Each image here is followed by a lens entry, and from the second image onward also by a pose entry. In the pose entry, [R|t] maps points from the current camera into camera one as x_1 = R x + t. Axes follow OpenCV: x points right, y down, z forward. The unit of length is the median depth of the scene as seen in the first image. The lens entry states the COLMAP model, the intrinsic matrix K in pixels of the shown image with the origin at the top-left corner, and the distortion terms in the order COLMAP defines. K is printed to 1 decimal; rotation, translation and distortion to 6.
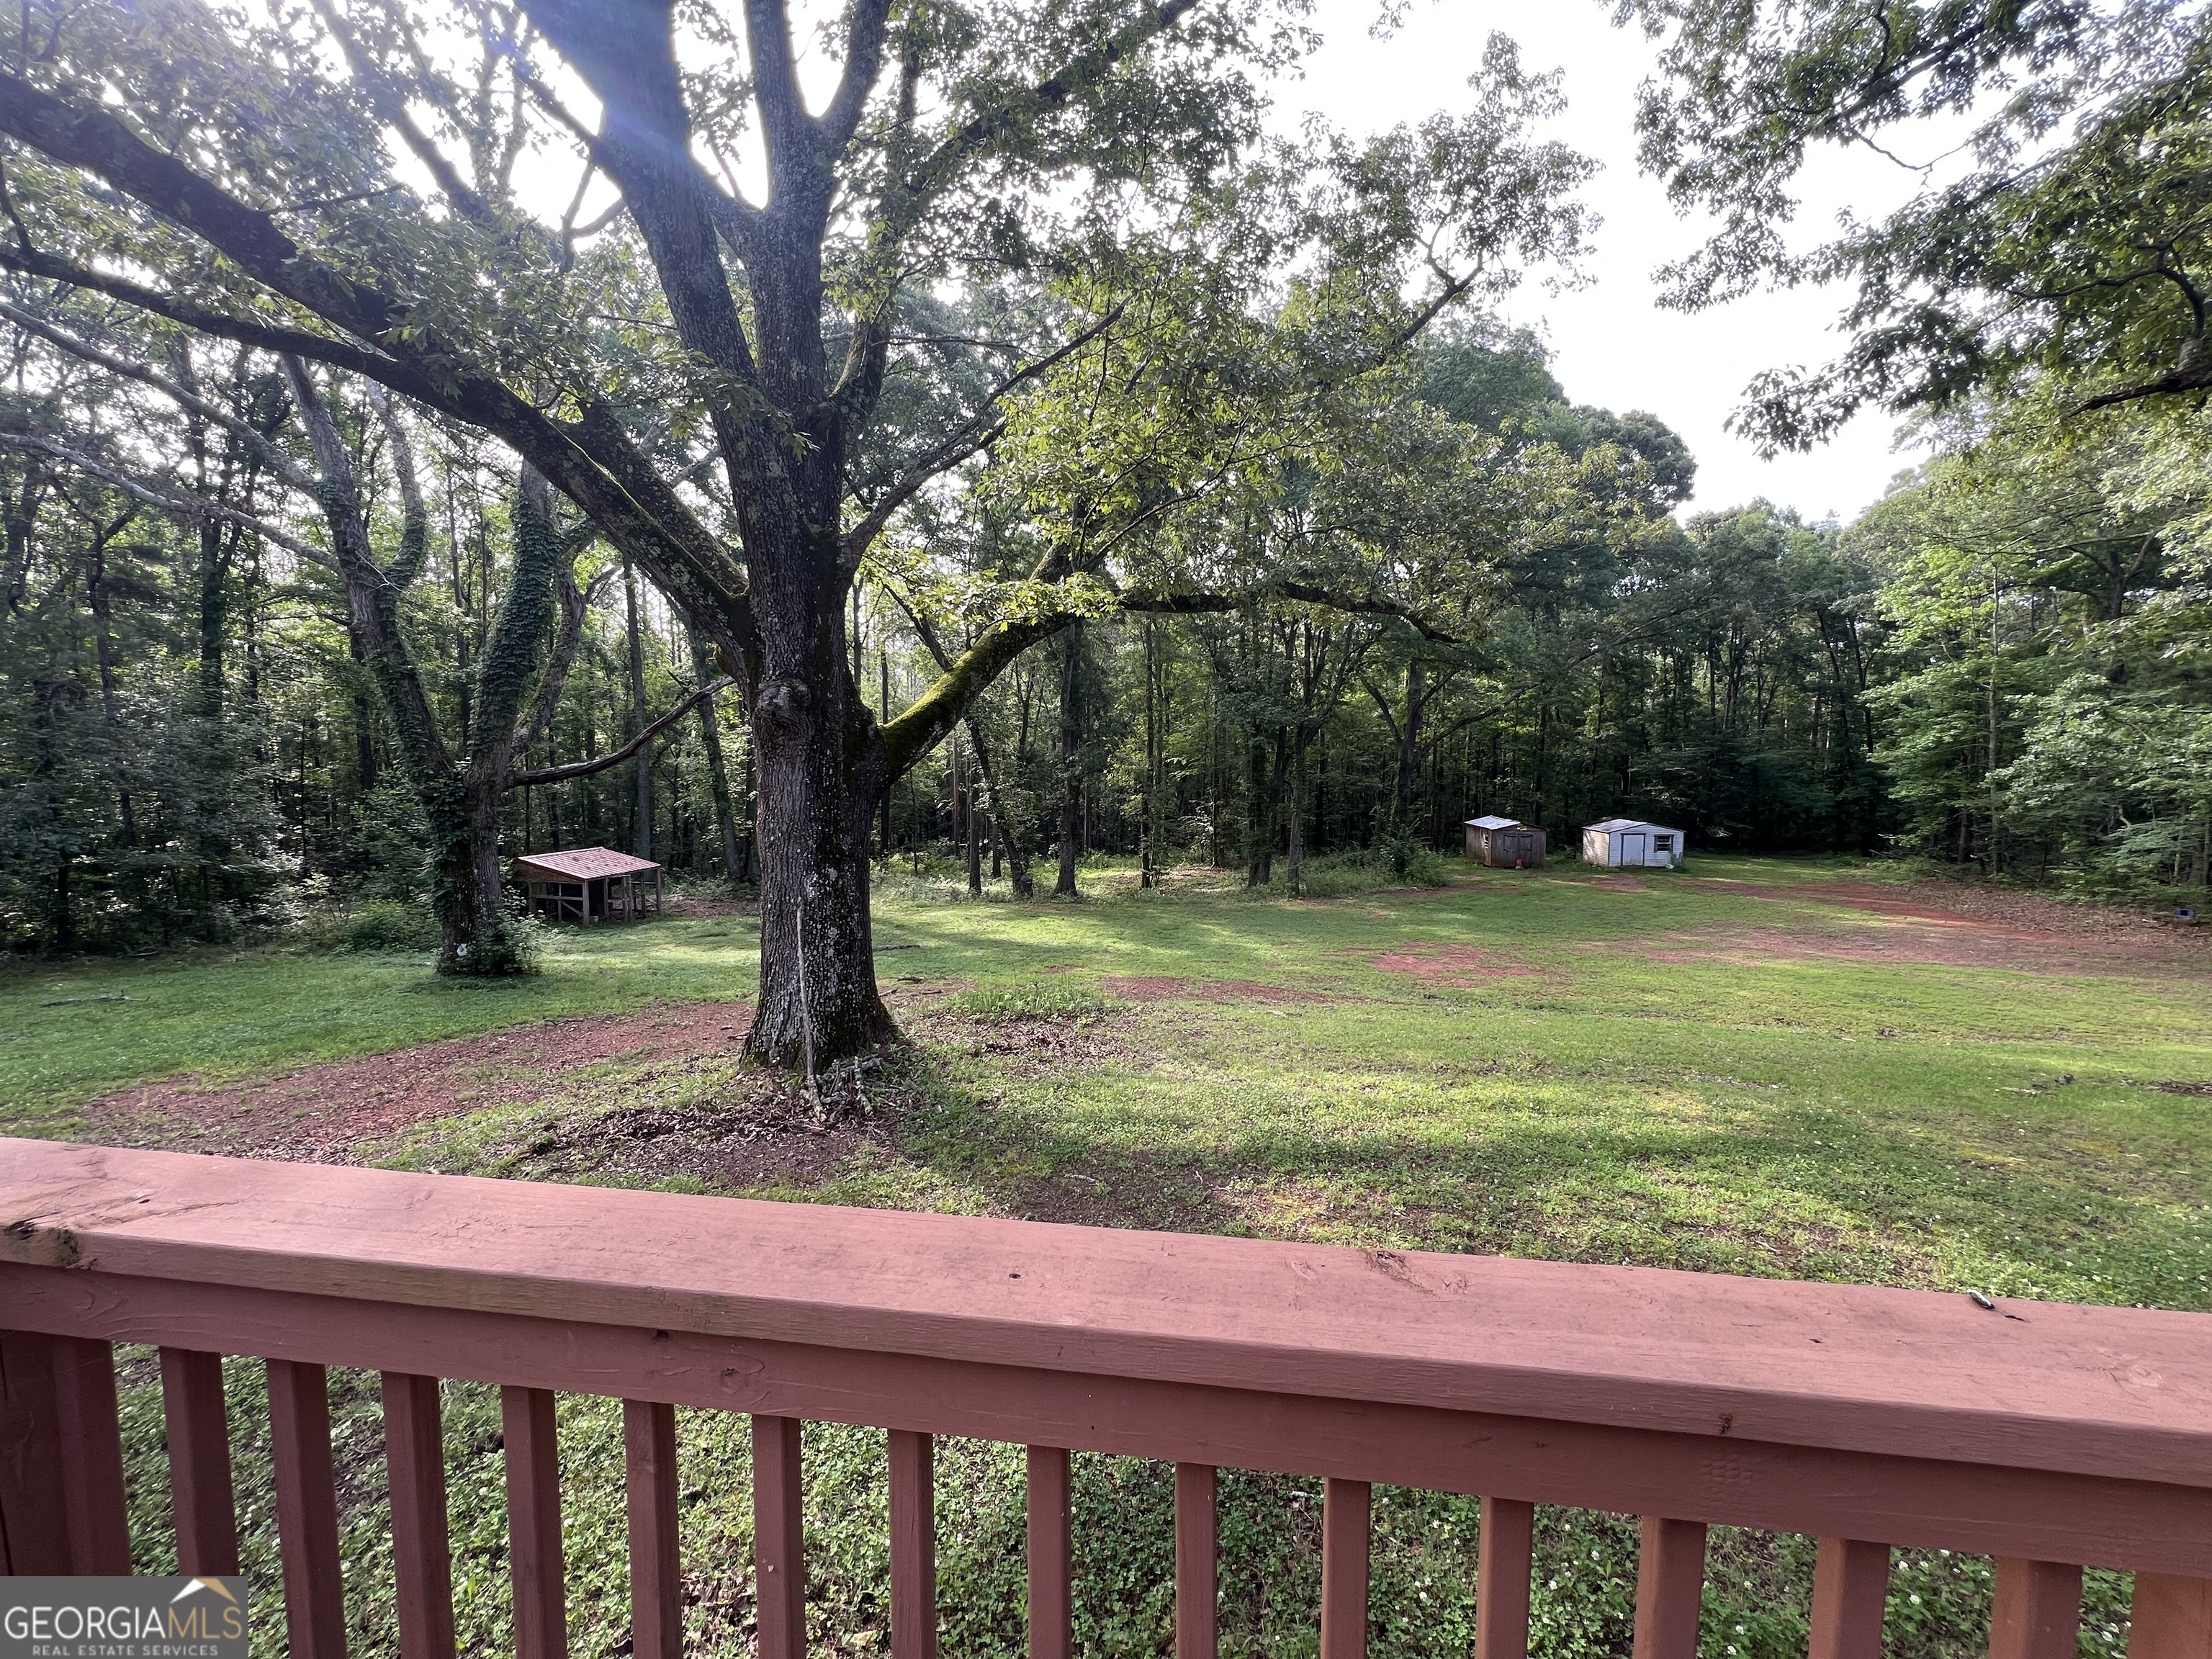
lens RADIAL K [[888.8, 0, 1106.1], [0, 888.8, 827.9], [0, 0, 1]] dist [0.000084, 0.000026]
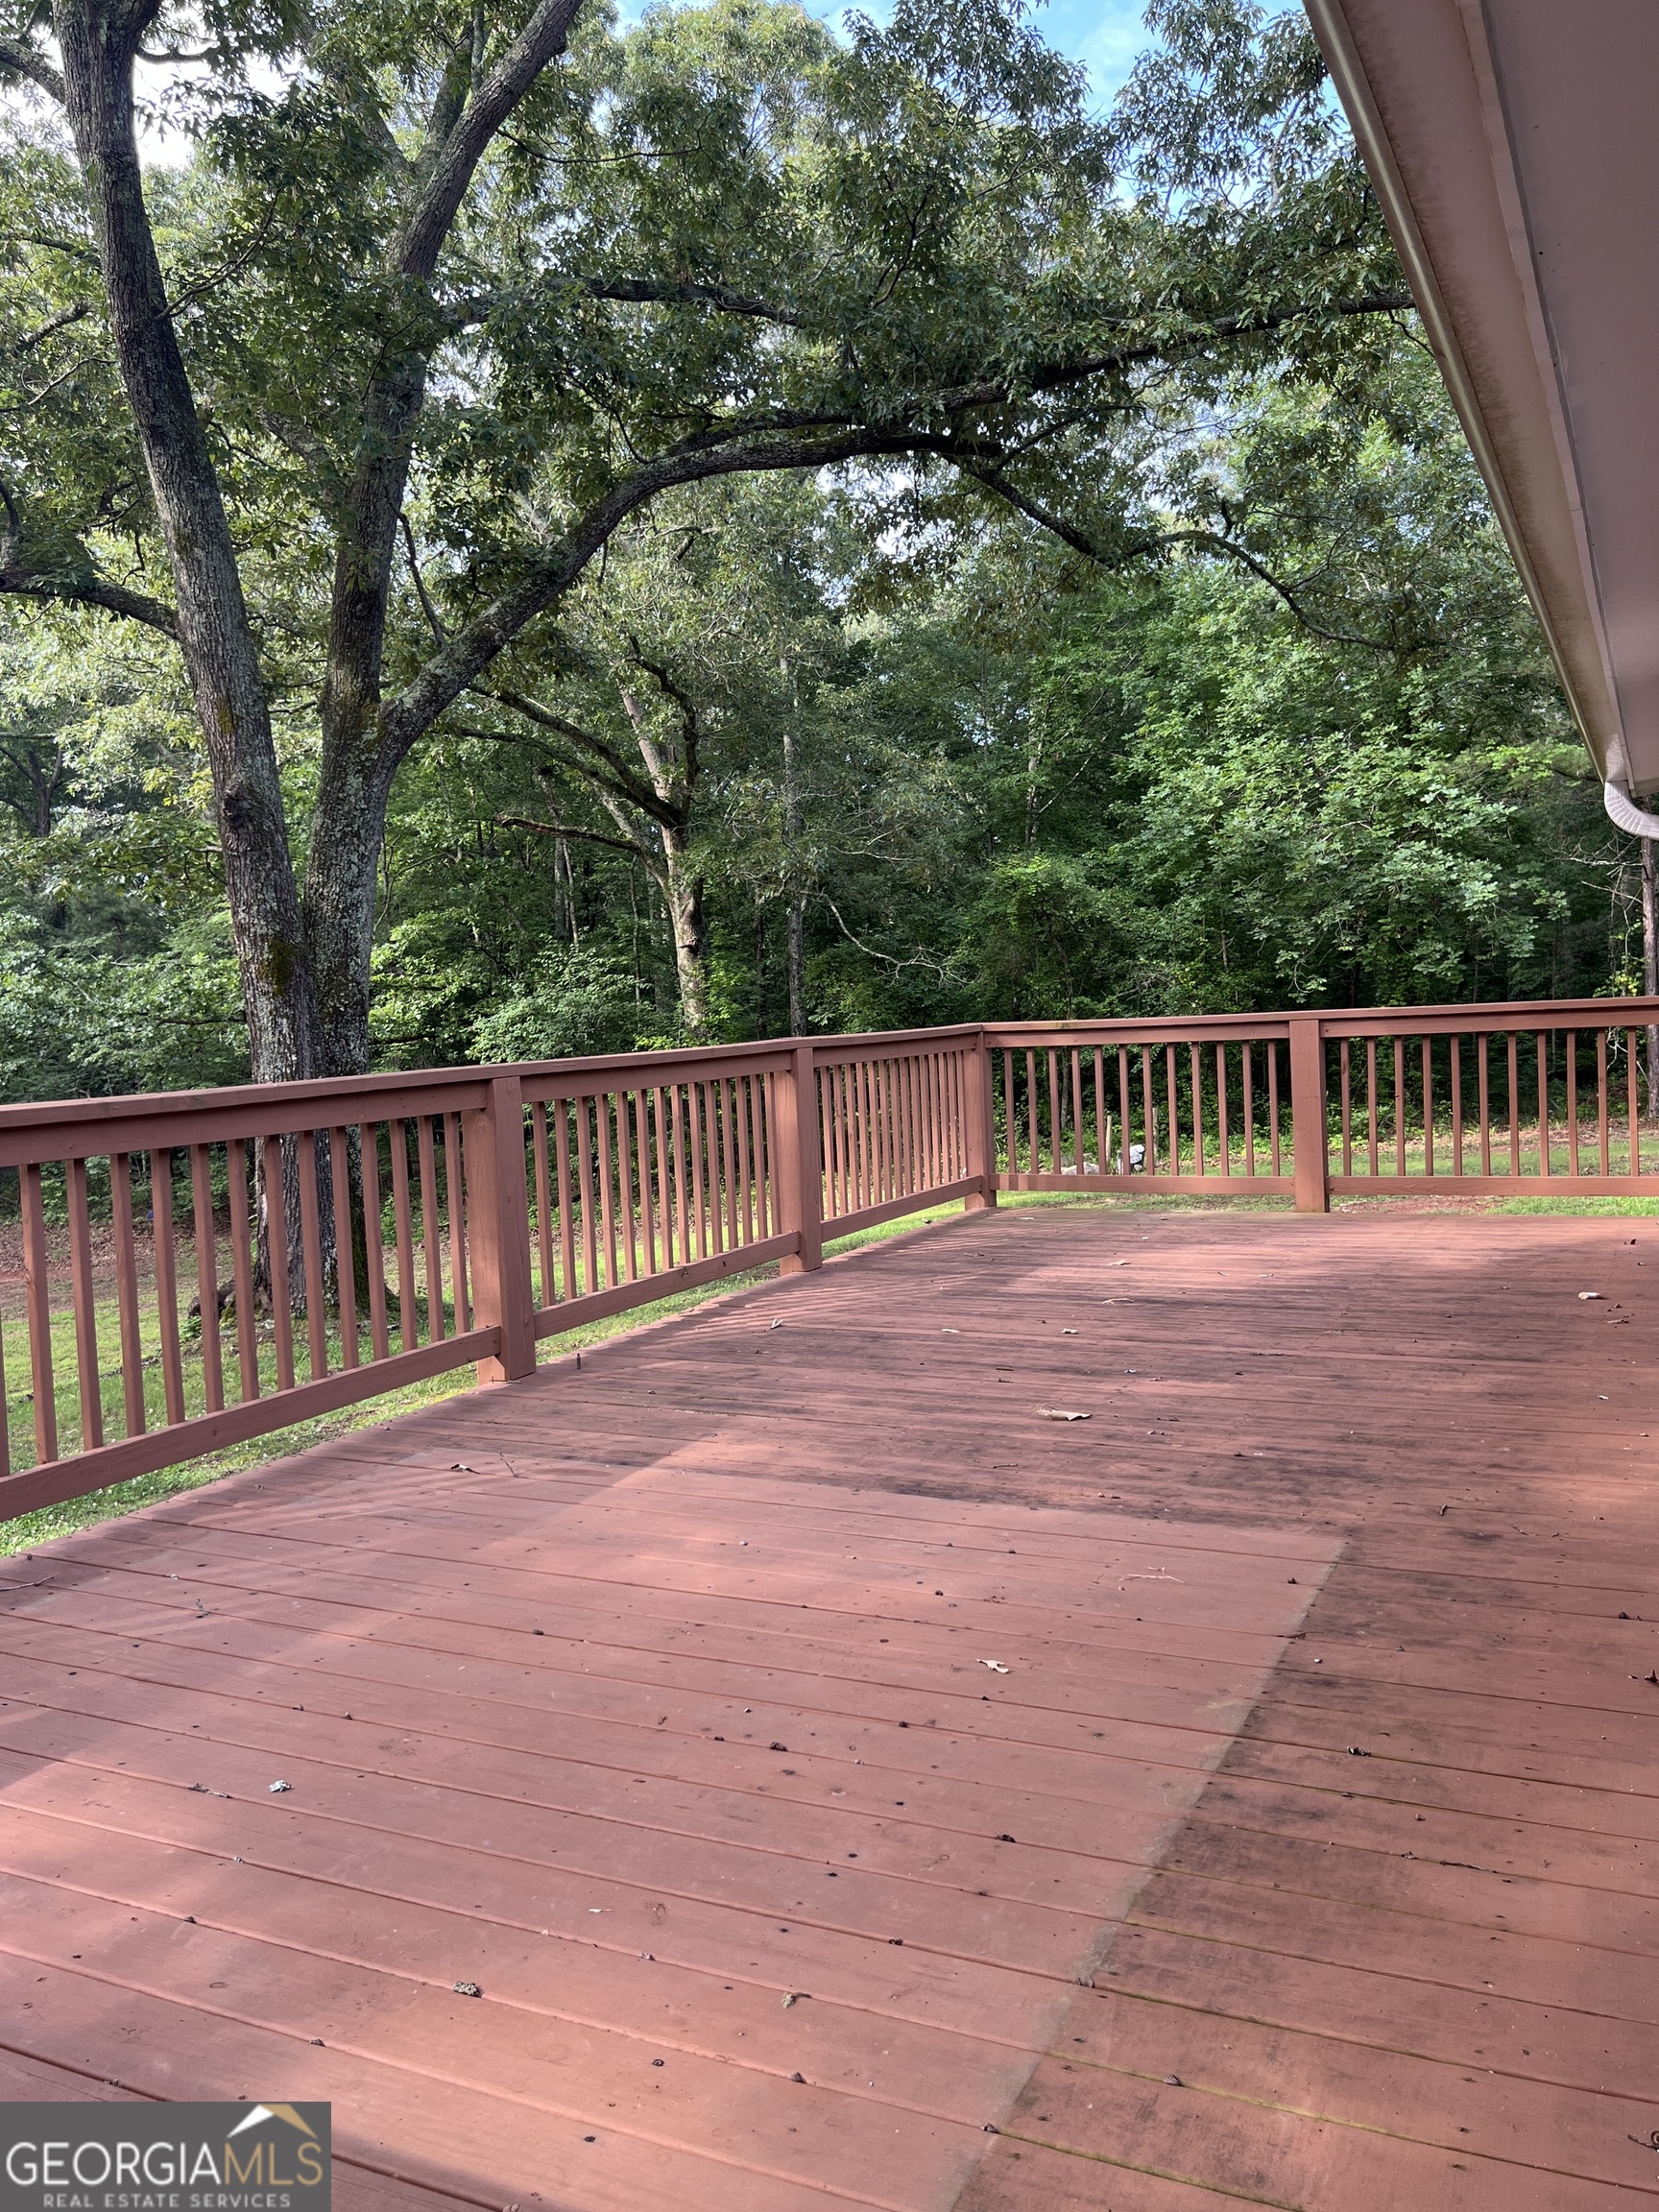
lens RADIAL K [[1732.9, 0, 829.2], [0, 1732.9, 1105.7], [0, 0, 1]] dist [0.005060, 0.001395]
pose [[0.317282, -0.076635, 0.945230, -0.073593], [0.127853, 0.991086, 0.037437, 0.019955], [-0.939673, 0.108972, 0.324252, -0.100067]]
